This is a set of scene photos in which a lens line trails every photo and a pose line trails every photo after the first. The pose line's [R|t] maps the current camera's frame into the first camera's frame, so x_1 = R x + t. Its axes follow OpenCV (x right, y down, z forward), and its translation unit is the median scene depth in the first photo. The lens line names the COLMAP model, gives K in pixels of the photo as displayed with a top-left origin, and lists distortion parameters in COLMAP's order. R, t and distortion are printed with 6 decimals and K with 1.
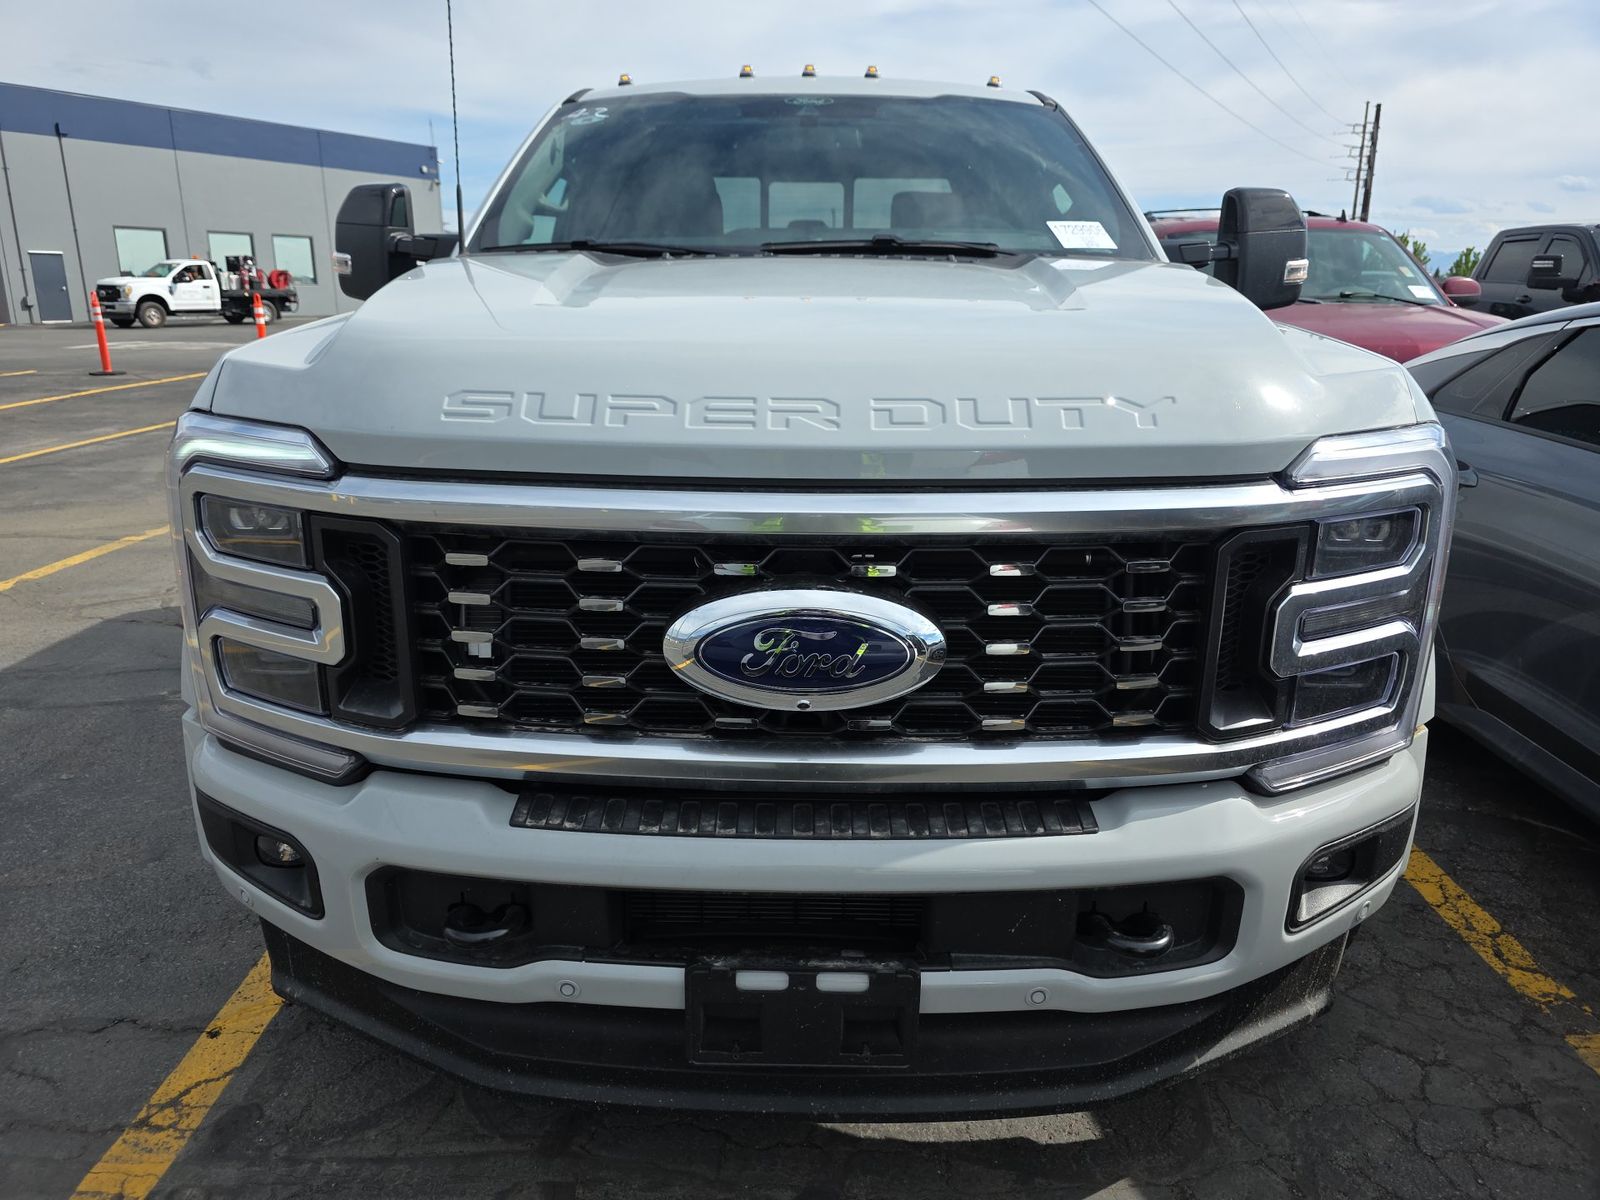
lens RADIAL K [[1084.1, 0, 791.4], [0, 1084.1, 600.3], [0, 0, 1]] dist [0.049151, -0.045858]
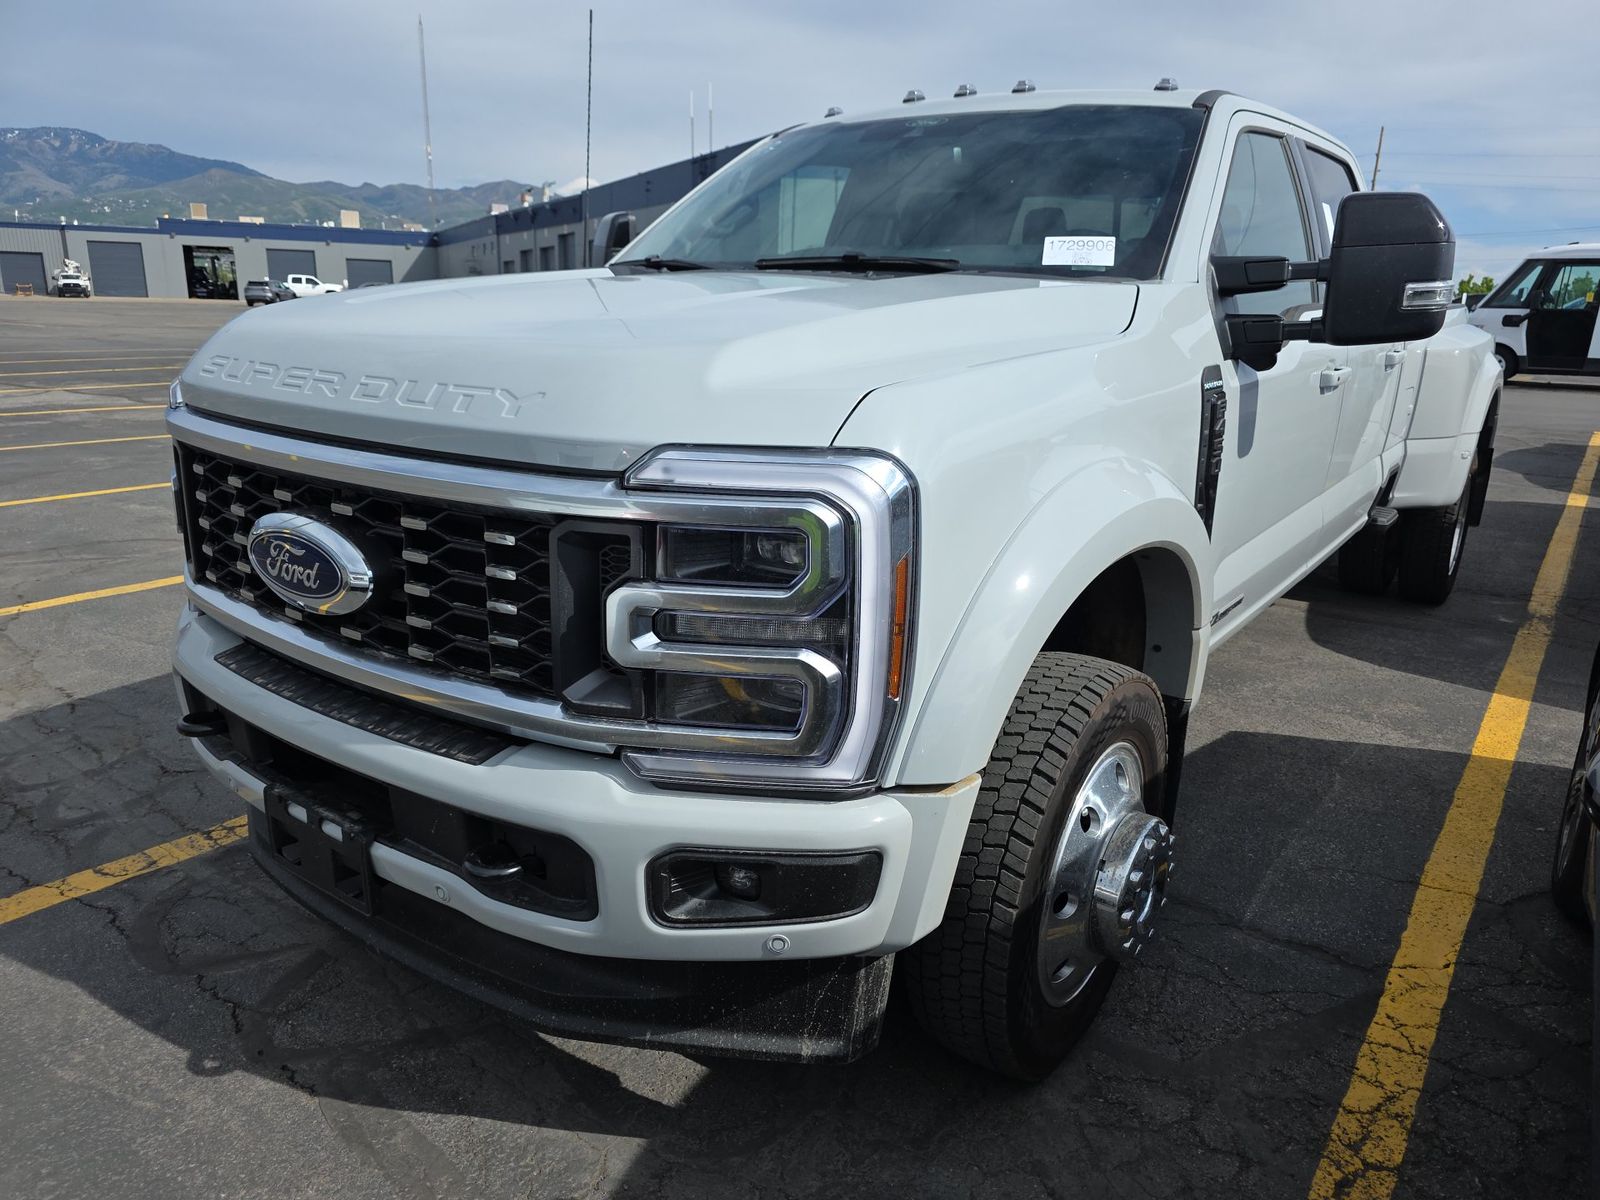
lens RADIAL K [[1084.1, 0, 809.6], [0, 1084.1, 610.7], [0, 0, 1]] dist [0.049151, -0.045858]
pose [[0.819767, 0.175703, -0.545079, 1.168513], [-0.180940, 0.982483, 0.044573, -0.062758], [0.543363, 0.062087, 0.837199, 0.216727]]
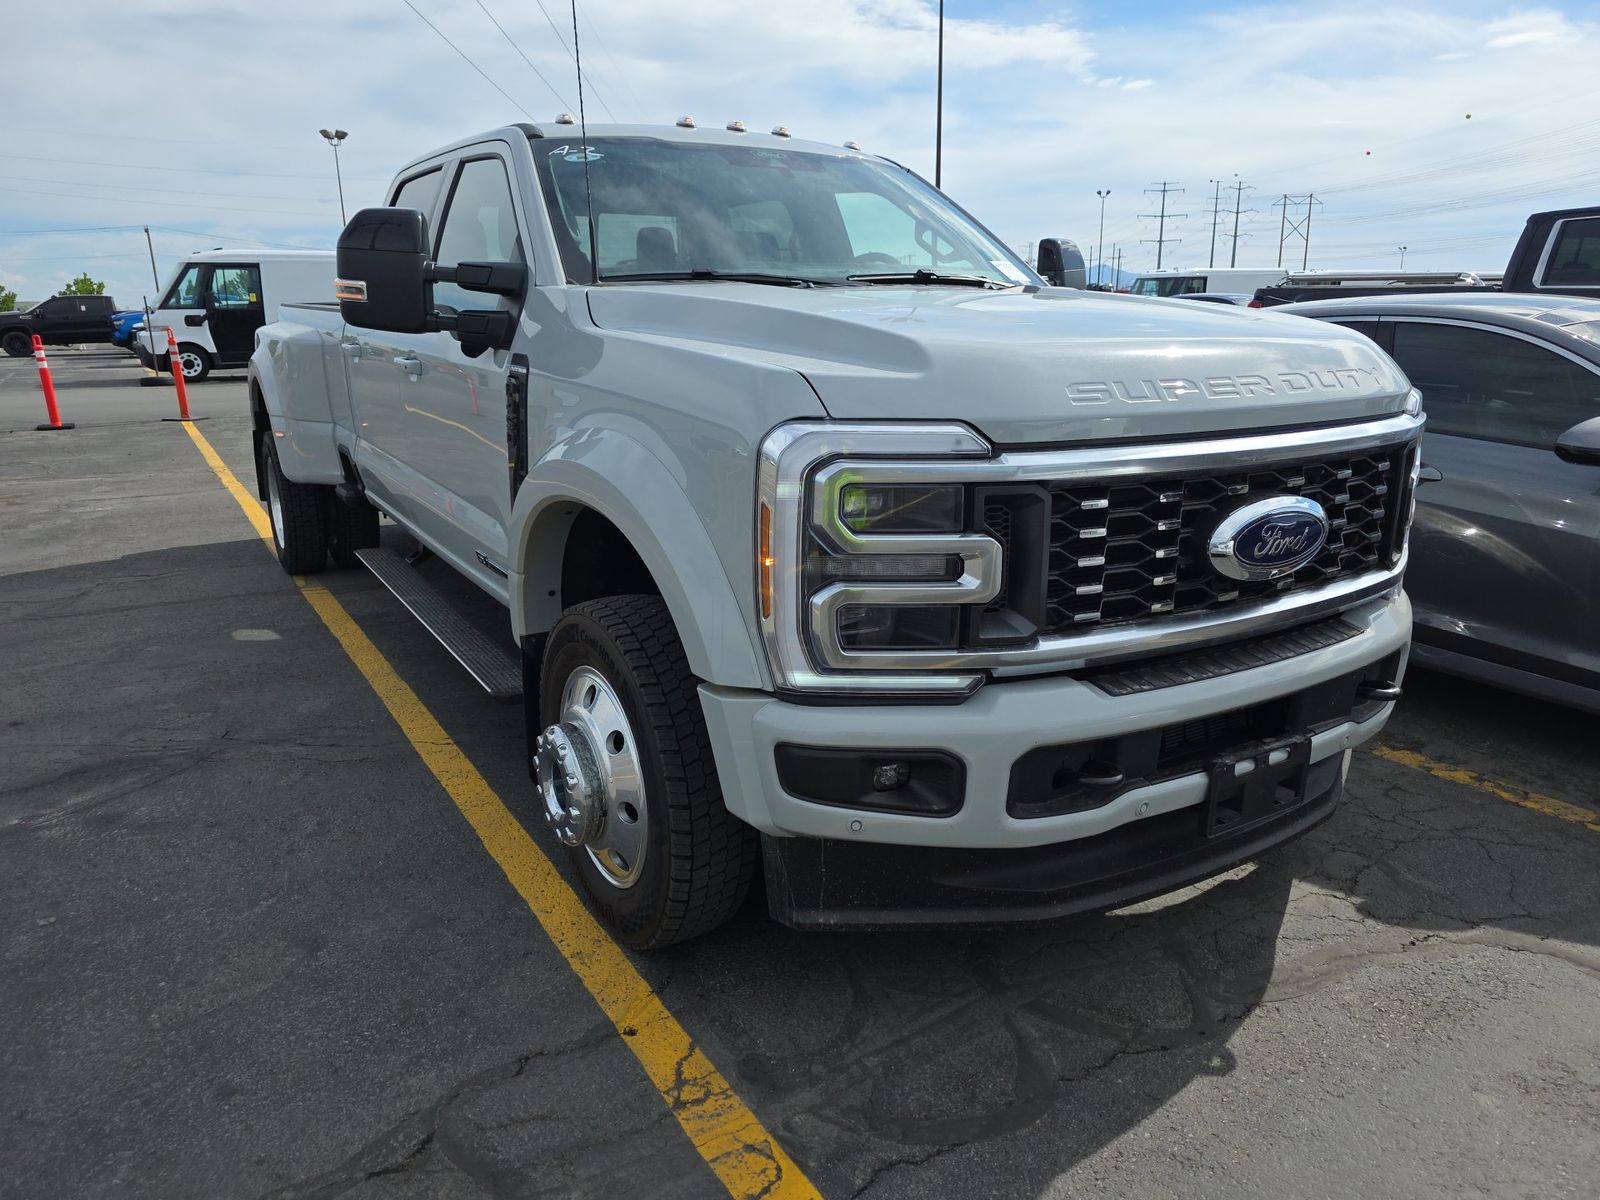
lens RADIAL K [[1084.1, 0, 790.8], [0, 1084.1, 597.6], [0, 0, 1]] dist [0.049151, -0.045858]
pose [[0.842113, -0.144866, 0.519480, -1.311357], [0.158043, 0.987247, 0.019112, -0.007168], [-0.515624, 0.066006, 0.854269, 0.025959]]
